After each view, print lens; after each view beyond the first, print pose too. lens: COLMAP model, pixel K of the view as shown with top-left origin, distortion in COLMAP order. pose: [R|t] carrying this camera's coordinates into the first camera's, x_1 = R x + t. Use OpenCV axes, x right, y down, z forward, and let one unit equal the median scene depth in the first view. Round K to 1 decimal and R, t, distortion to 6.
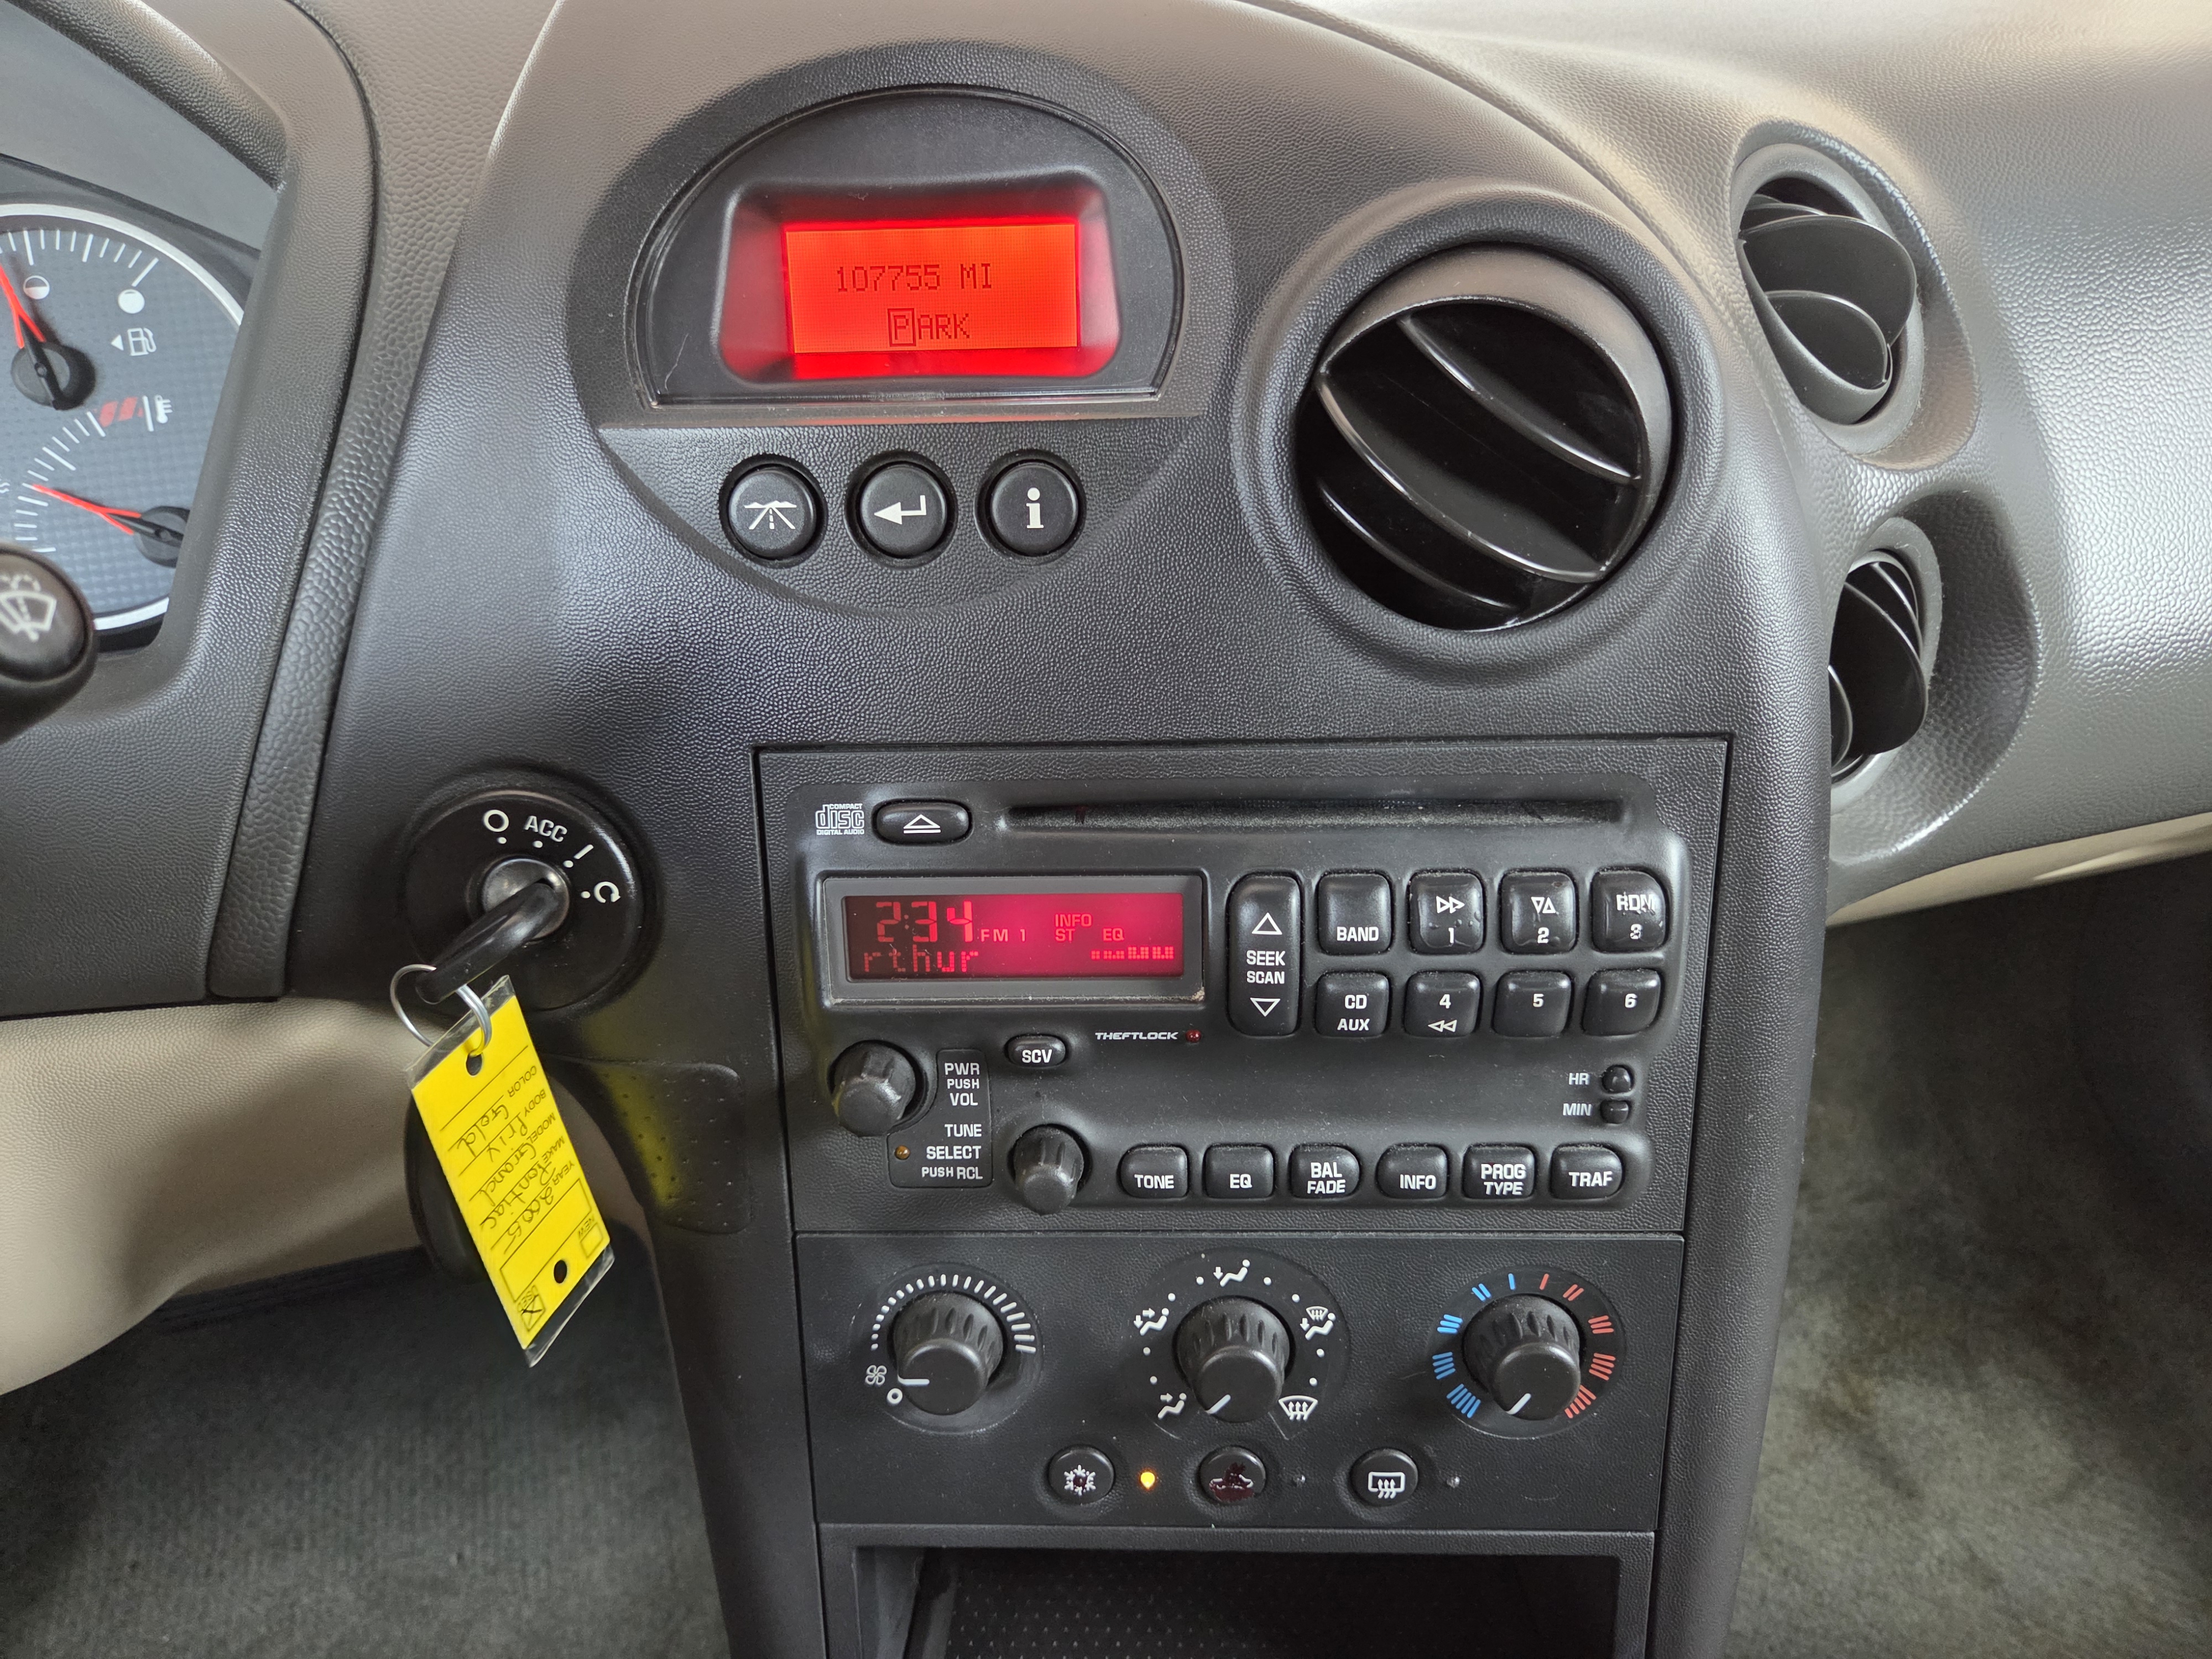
lens RADIAL K [[1488.2, 0, 1095.7], [0, 1488.2, 830.9], [0, 0, 1]] dist [0.044573, -0.038742]
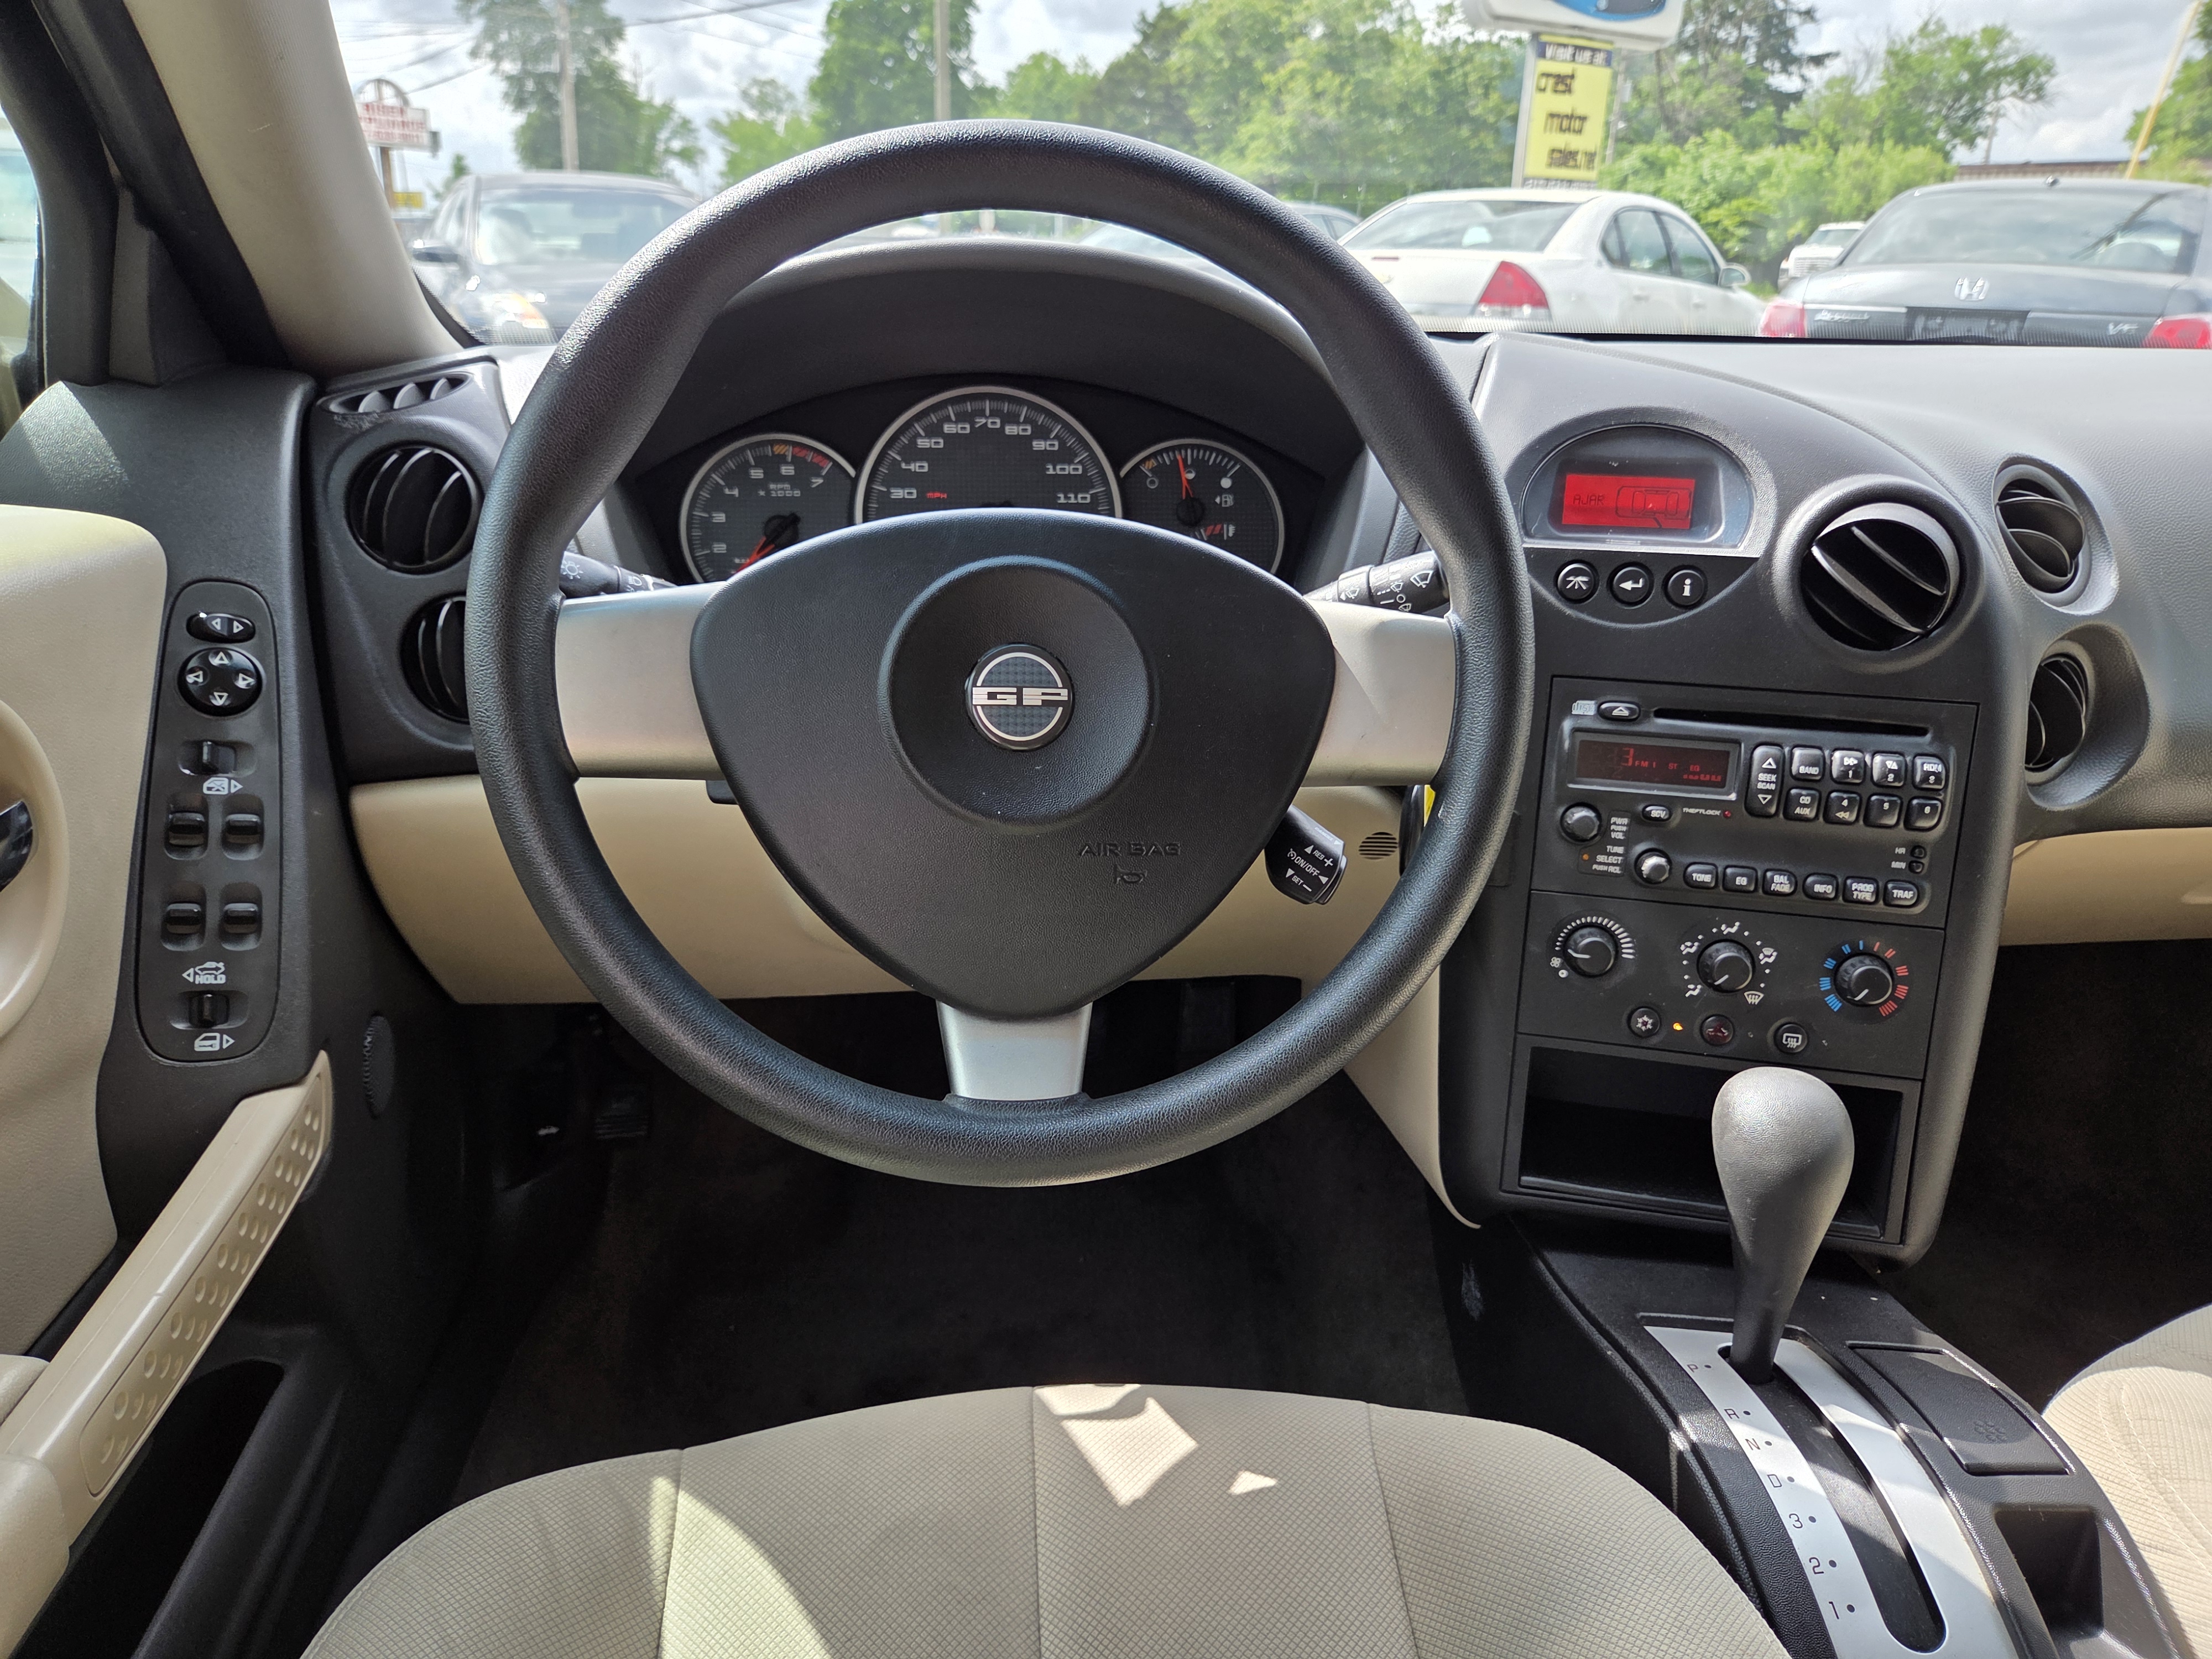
lens RADIAL K [[1488.2, 0, 1120.6], [0, 1488.2, 833.2], [0, 0, 1]] dist [0.044573, -0.038742]
pose [[0.985302, 0.107250, -0.132960, -0.531259], [-0.123934, 0.984473, -0.124311, 0.550498], [0.117563, 0.138962, 0.983295, -1.357277]]
